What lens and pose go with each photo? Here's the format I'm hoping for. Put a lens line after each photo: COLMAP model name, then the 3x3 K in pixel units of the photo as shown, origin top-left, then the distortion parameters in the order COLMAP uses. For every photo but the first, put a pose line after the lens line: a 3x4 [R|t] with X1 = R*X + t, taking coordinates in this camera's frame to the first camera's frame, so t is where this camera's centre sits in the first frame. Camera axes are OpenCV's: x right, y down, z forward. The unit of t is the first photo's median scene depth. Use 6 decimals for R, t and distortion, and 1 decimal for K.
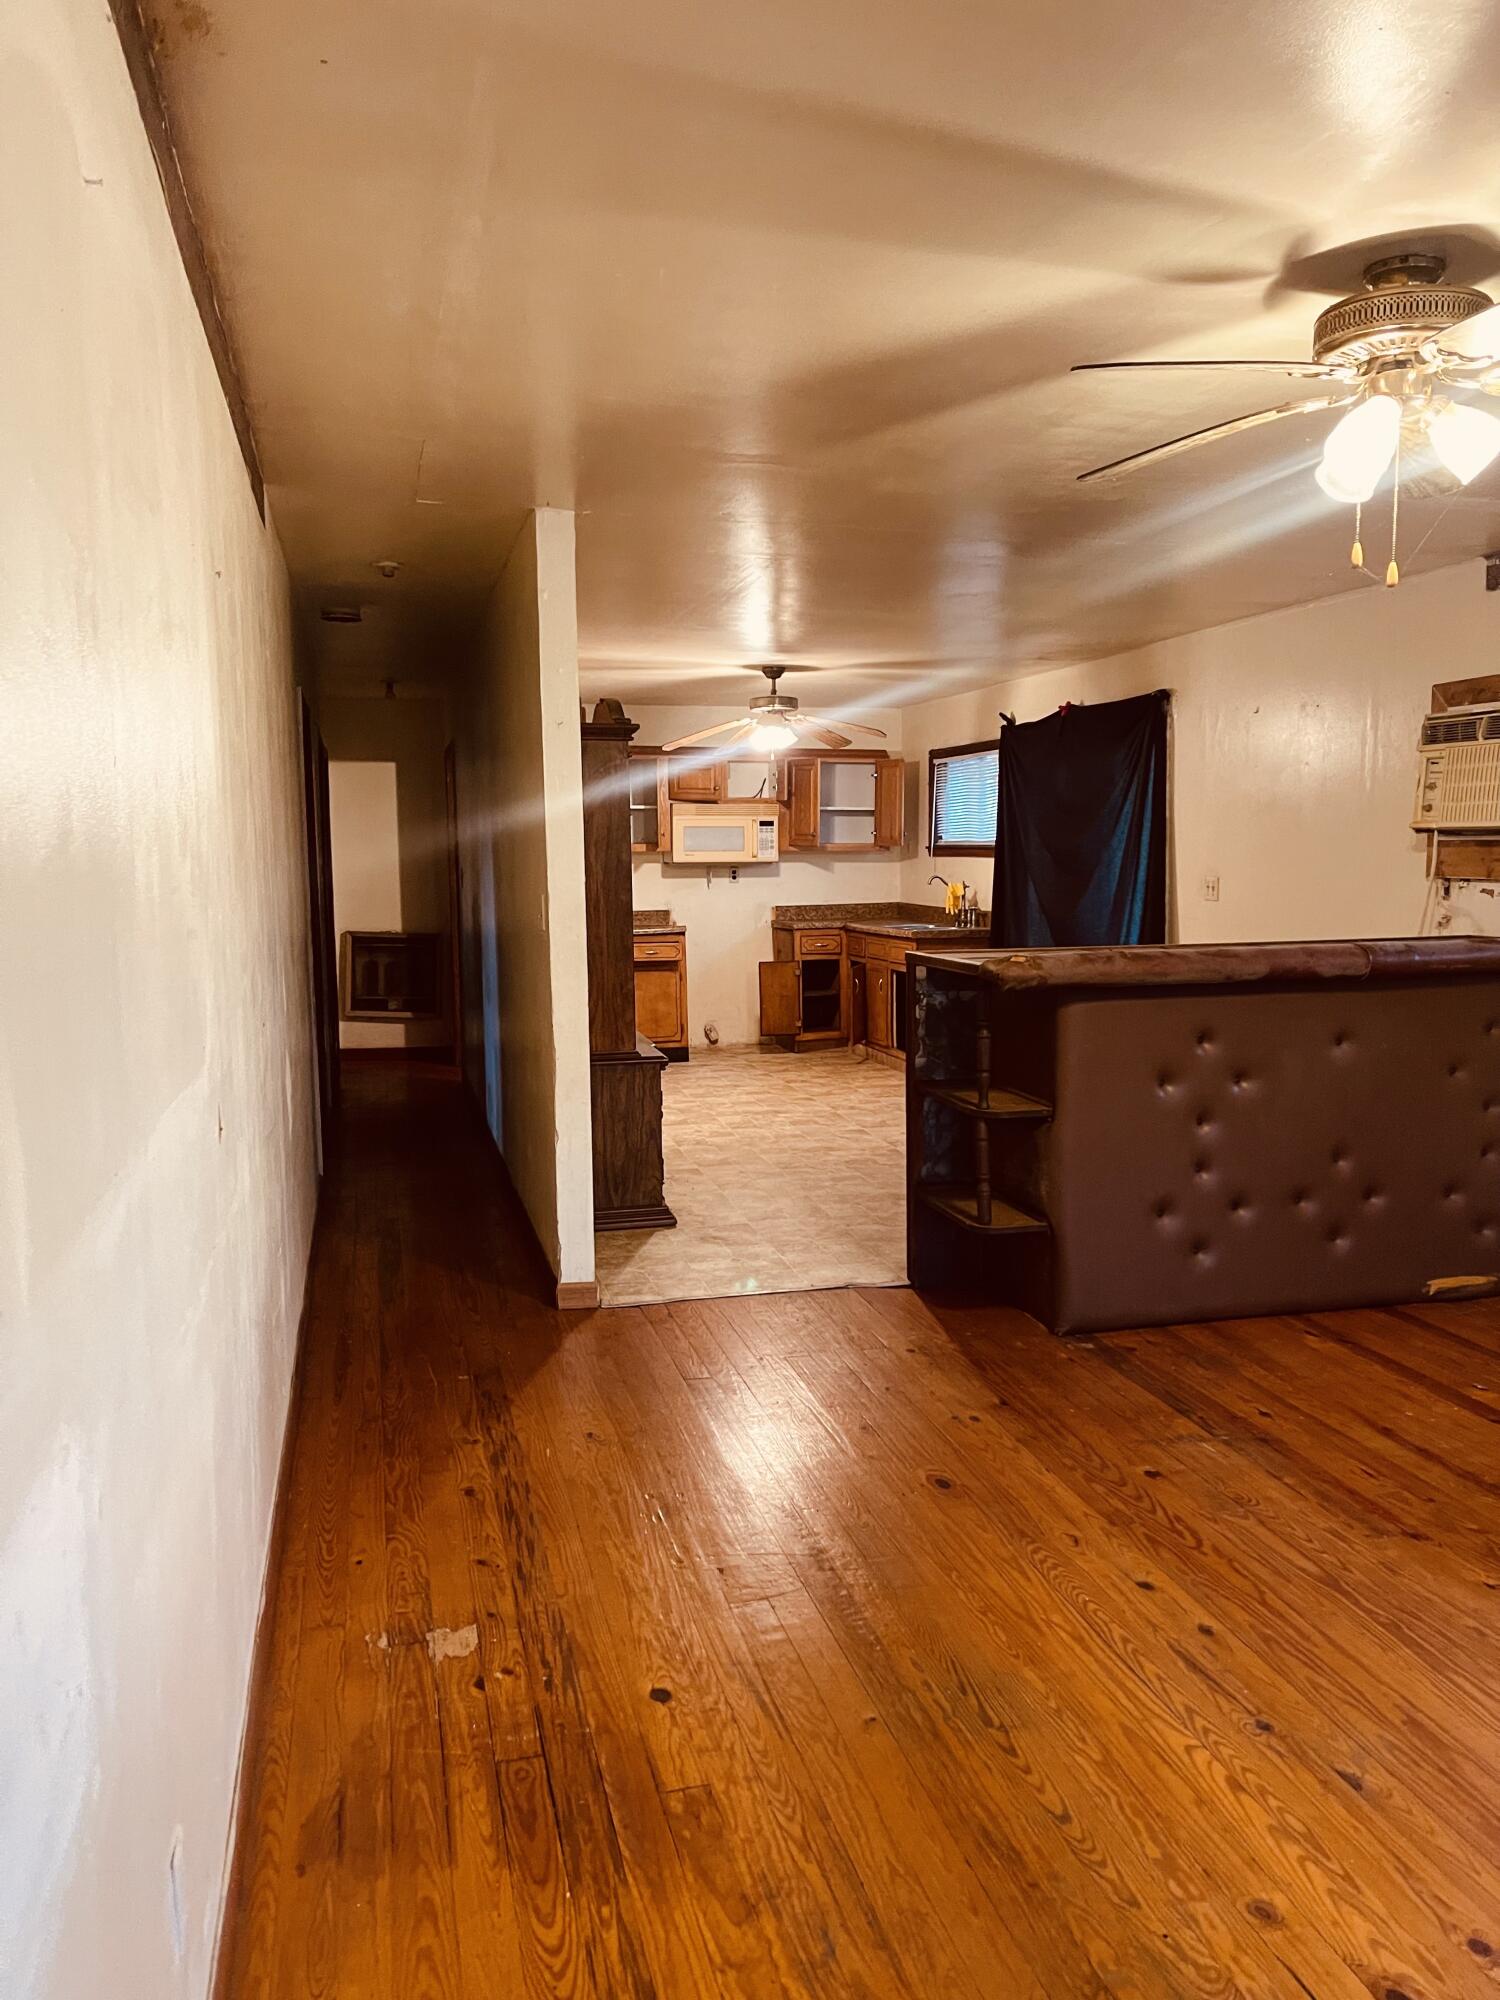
lens RADIAL K [[1496.9, 0, 774.5], [0, 1496.9, 1096.8], [0, 0, 1]] dist [0.059018, -0.078231]
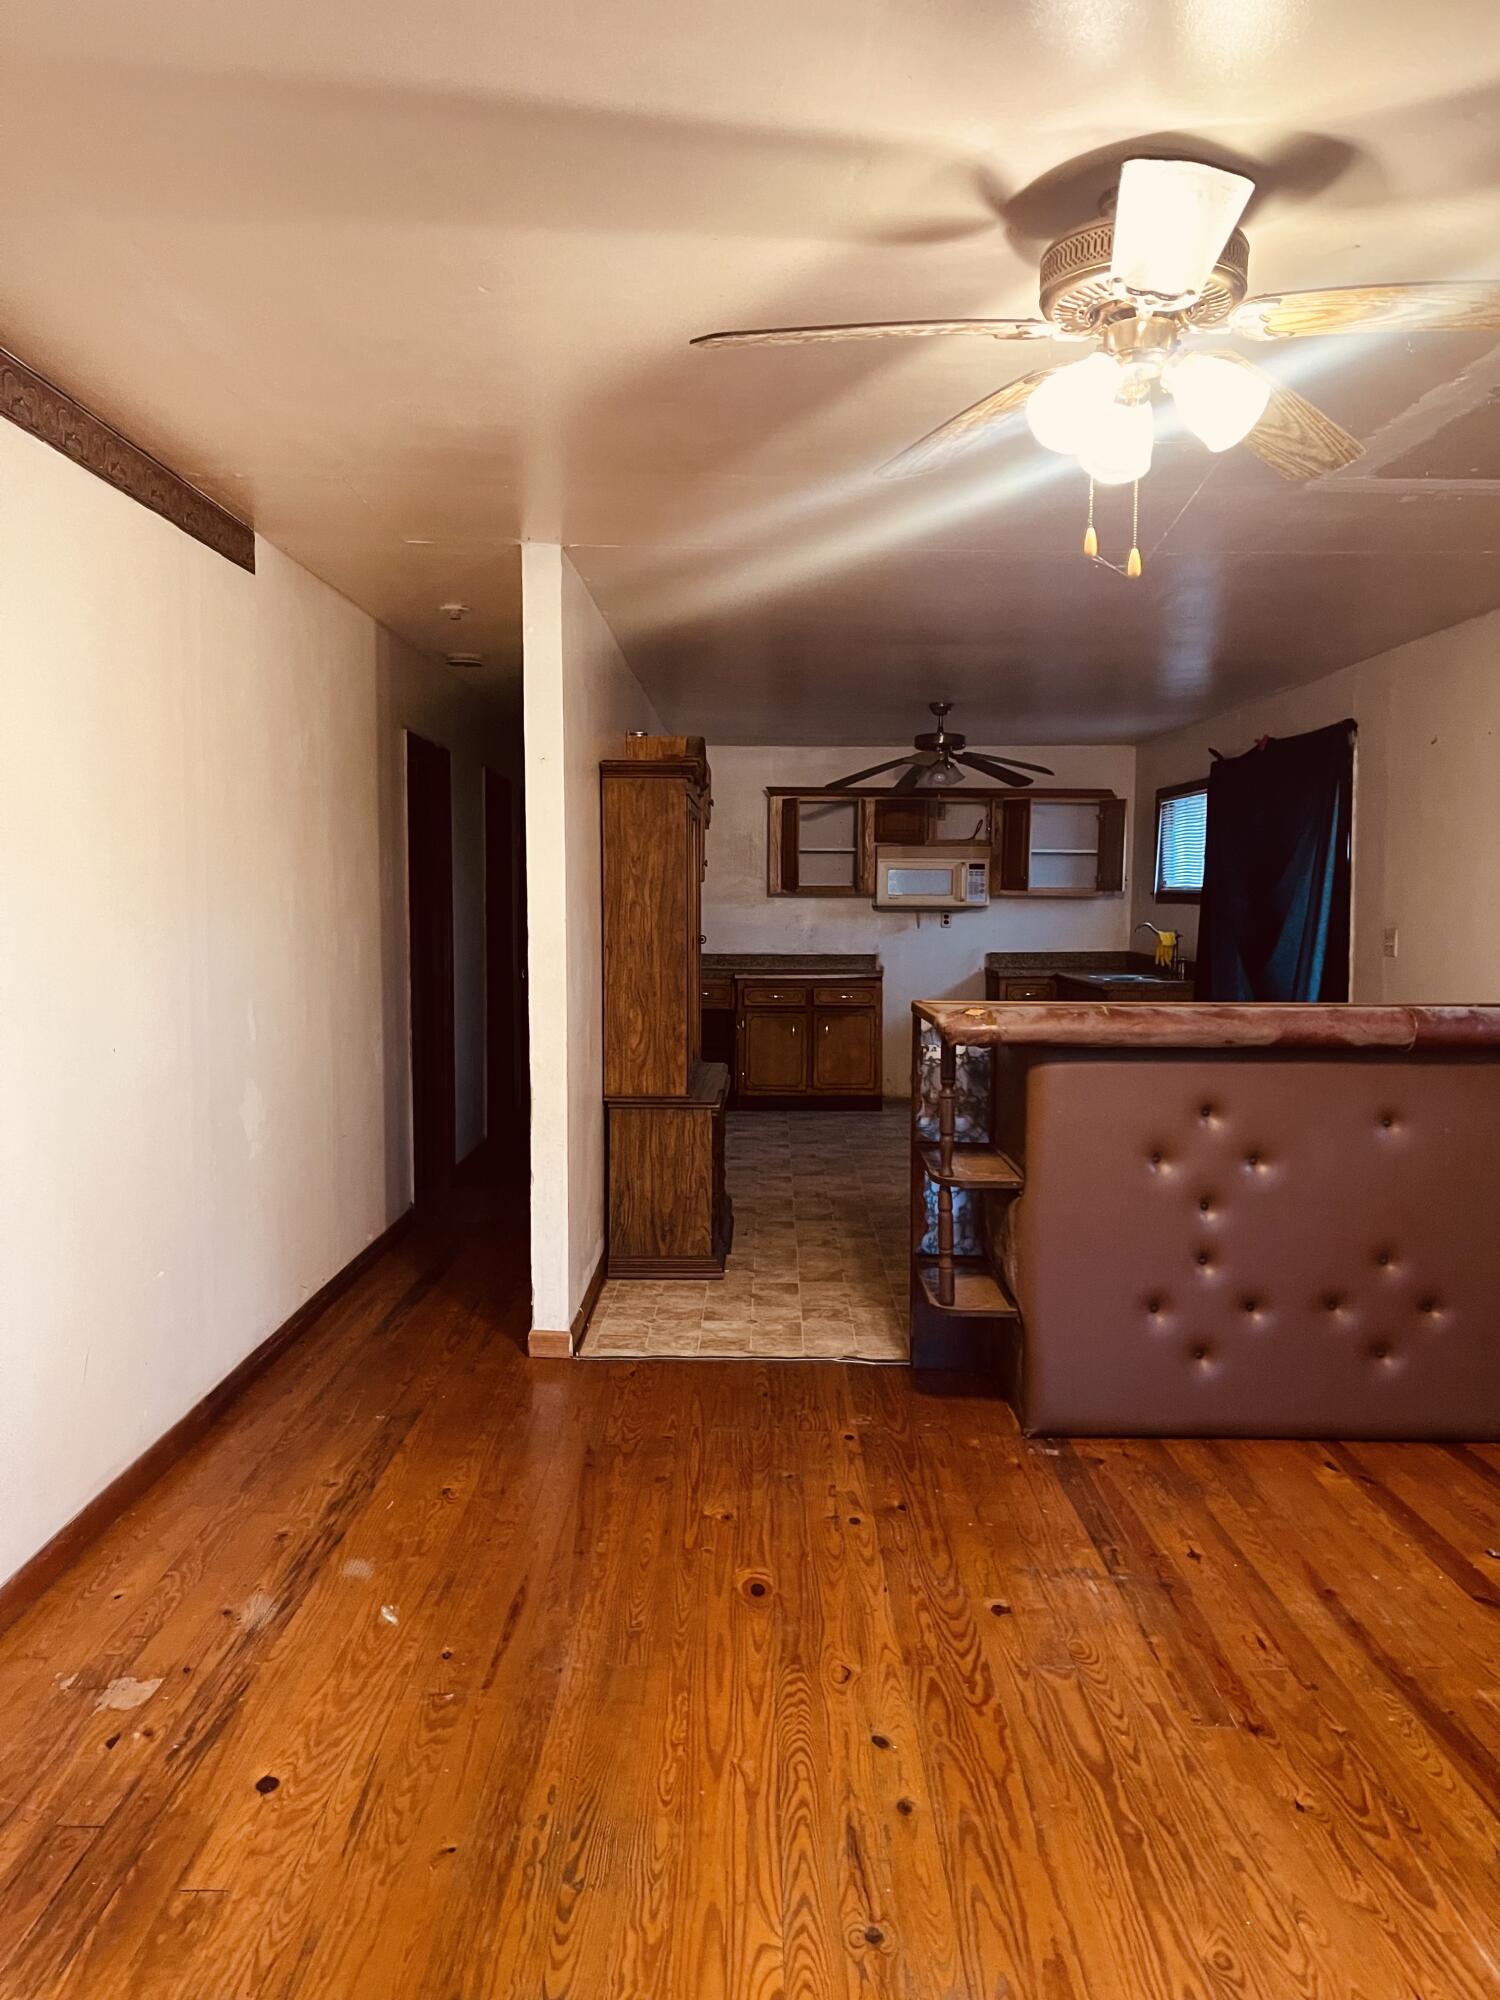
lens RADIAL K [[1506.6, 0, 755.2], [0, 1506.6, 1090.1], [0, 0, 1]] dist [0.077718, -0.126617]
pose [[0.966802, 0.045412, -0.251461, 0.287075], [-0.054140, 0.998144, -0.027896, -0.013797], [0.249727, 0.040584, 0.967465, 0.097999]]
